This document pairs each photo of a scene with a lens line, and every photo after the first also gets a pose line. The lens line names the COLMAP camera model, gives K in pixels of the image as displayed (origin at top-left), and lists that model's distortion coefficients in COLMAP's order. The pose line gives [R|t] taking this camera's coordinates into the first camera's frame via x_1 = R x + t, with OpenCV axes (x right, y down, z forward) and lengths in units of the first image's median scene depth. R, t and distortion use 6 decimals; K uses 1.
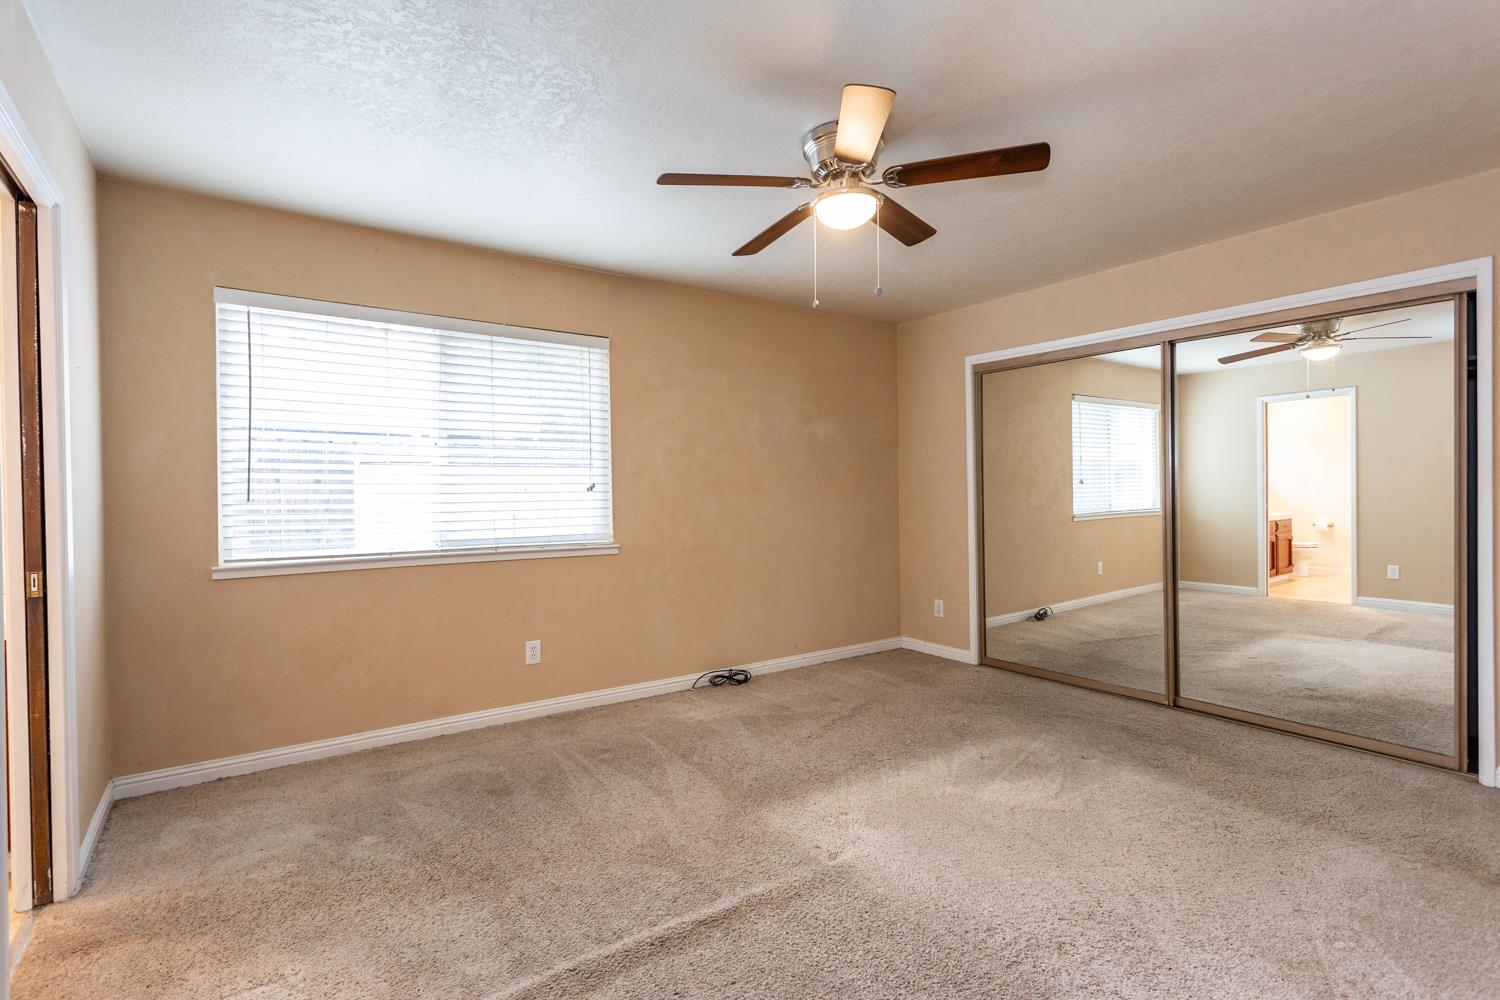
lens RADIAL K [[691.4, 0, 750.0], [0, 691.4, 465.6], [0, 0, 1]] dist [0.000078, 0.000096]
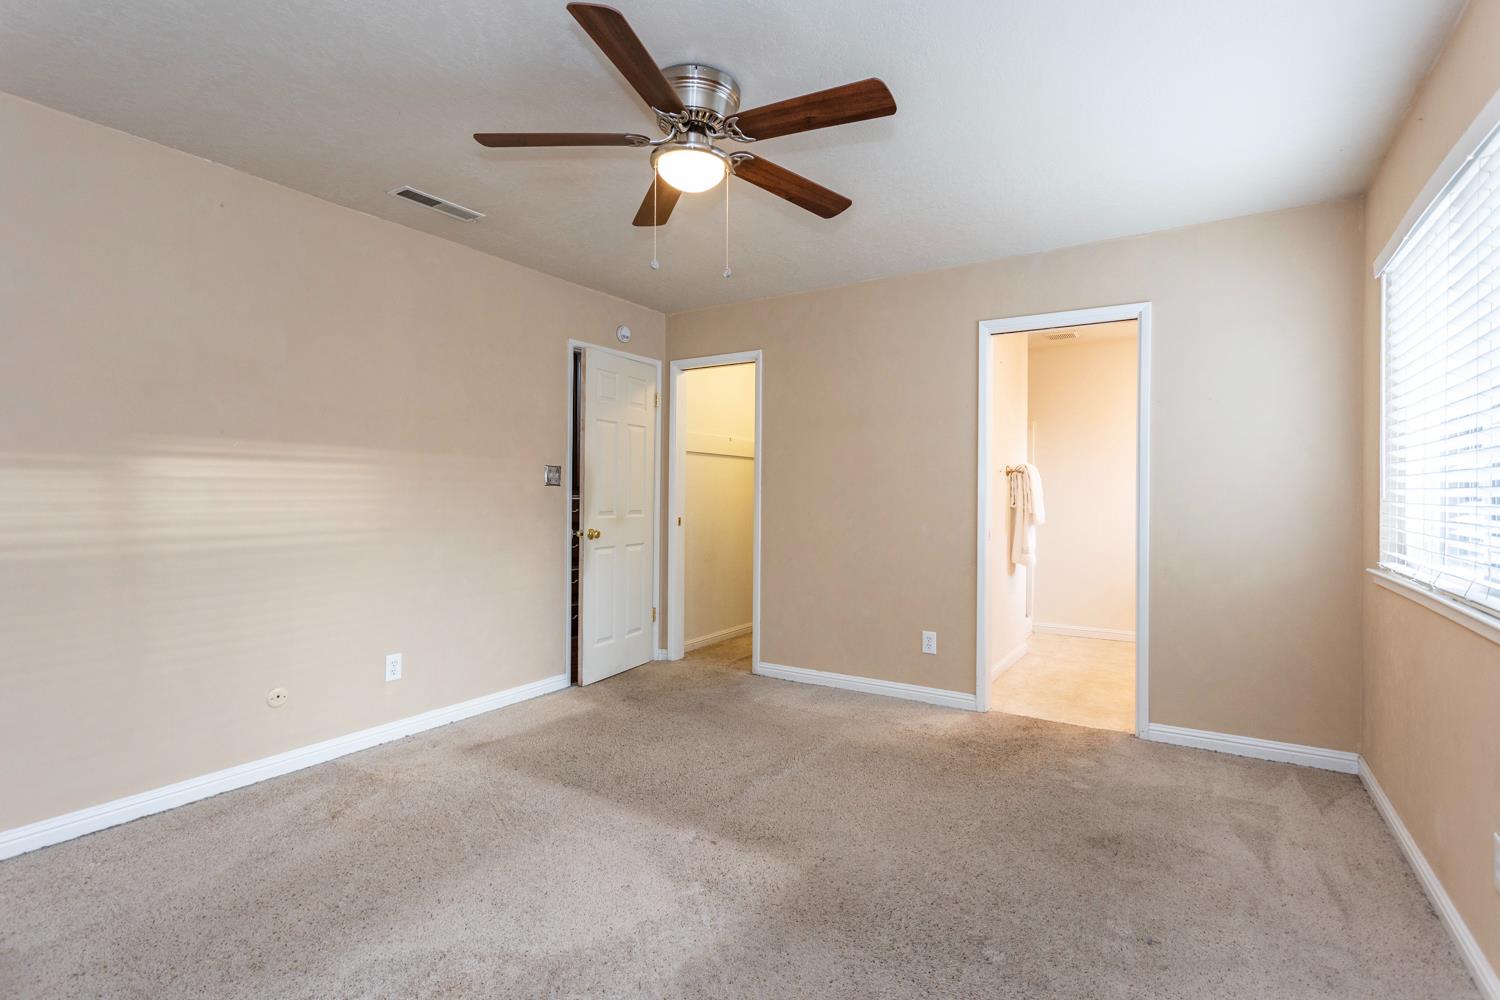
lens RADIAL K [[716.2, 0, 754.1], [0, 716.2, 494.9], [0, 0, 1]] dist [-0.000494, -0.000048]
pose [[-0.913400, 0.004376, -0.407040, 0.295629], [0.014083, 0.999683, -0.020855, 0.041294], [0.406819, -0.024782, -0.913172, 1.239138]]
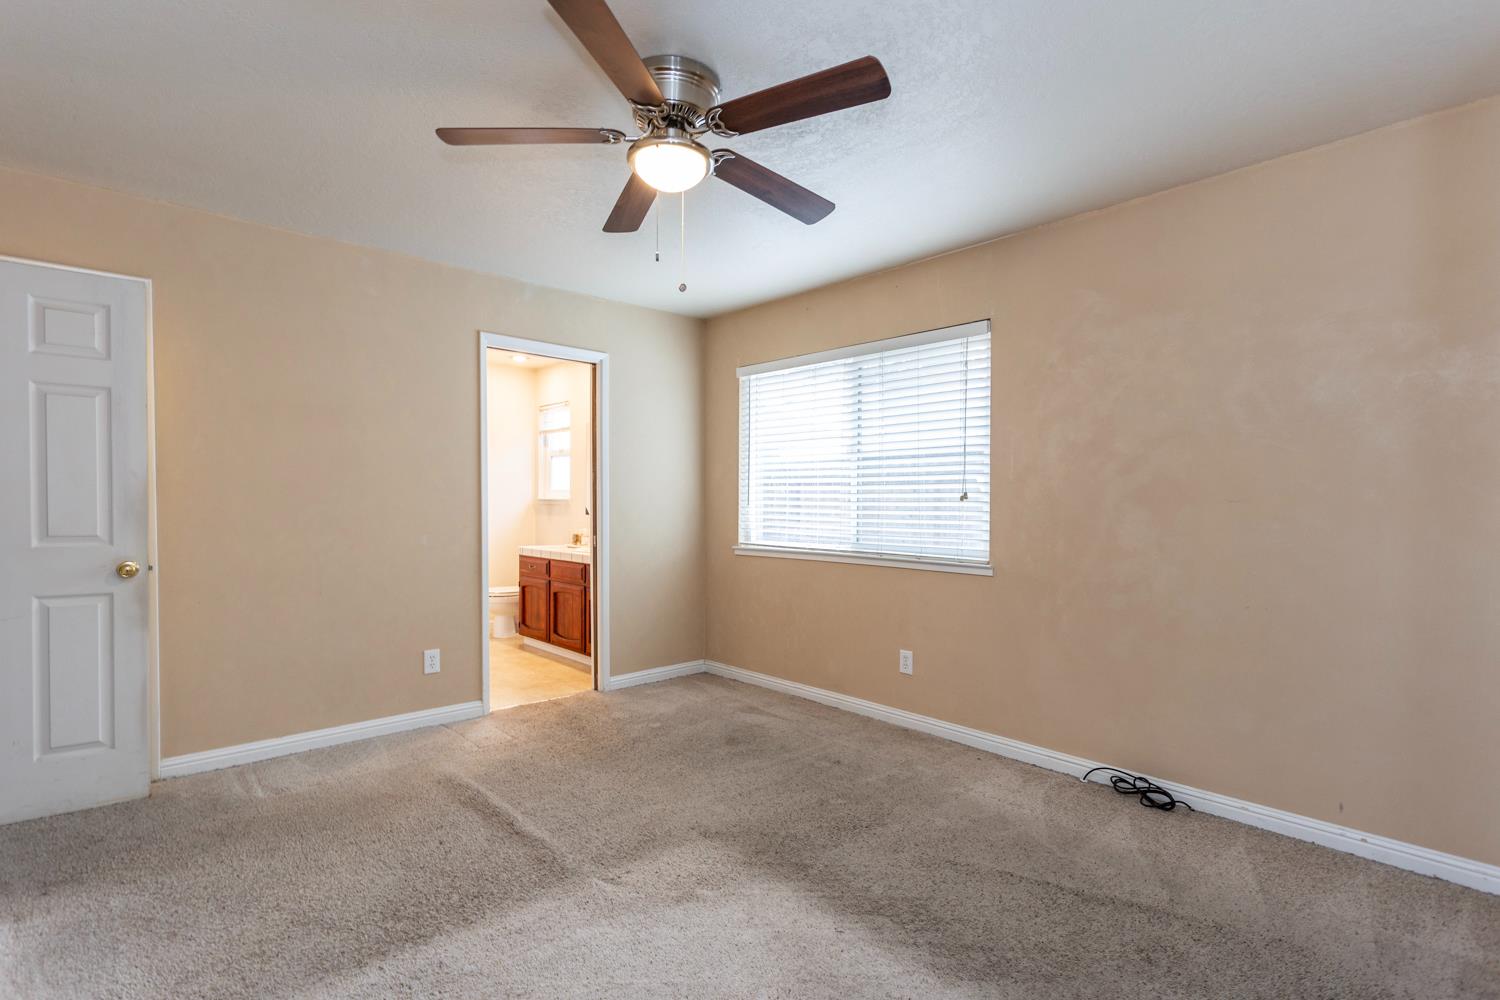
lens RADIAL K [[716.2, 0, 754.1], [0, 716.2, 494.9], [0, 0, 1]] dist [-0.000494, -0.000048]
pose [[0.142859, -0.000801, -0.989743, 0.689282], [0.028936, 0.999576, 0.003368, 0.020136], [0.989320, -0.029121, 0.142822, 0.654496]]
